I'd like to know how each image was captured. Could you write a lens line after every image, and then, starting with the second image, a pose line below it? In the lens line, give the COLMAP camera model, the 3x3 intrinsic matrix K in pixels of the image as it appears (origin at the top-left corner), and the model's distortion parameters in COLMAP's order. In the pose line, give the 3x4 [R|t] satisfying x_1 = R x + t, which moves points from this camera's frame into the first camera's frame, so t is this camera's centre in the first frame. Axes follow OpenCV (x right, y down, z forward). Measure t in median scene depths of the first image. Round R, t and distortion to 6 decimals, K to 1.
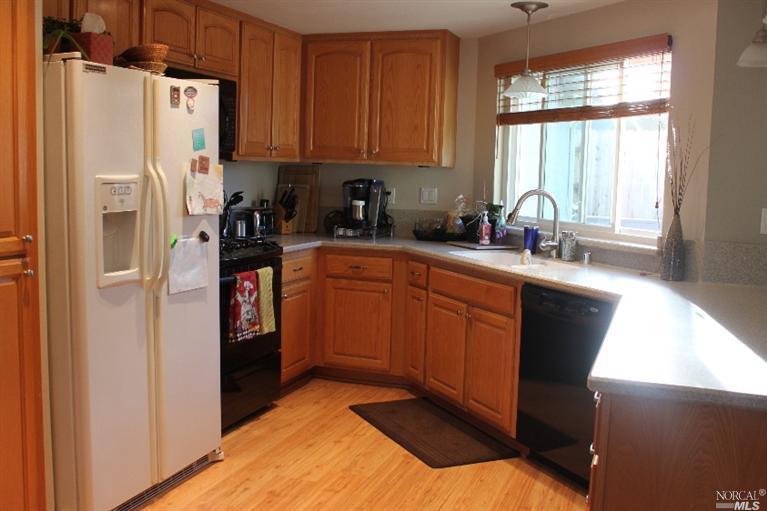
lens RADIAL K [[793.9, 0, 383.5], [0, 793.9, 255.5], [0, 0, 1]] dist [-0.080573, 0.035882]
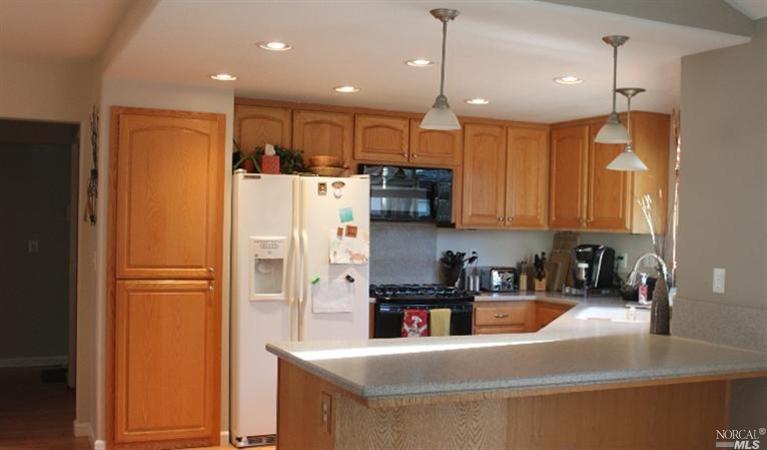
lens RADIAL K [[883.1, 0, 383.5], [0, 883.1, 225.0], [0, 0, 1]] dist [-0.070901, -0.002134]
pose [[0.703980, -0.012342, -0.710113, 1.019759], [-0.079609, 0.992177, -0.096166, 0.031514], [0.705744, 0.124231, 0.697490, -0.142749]]
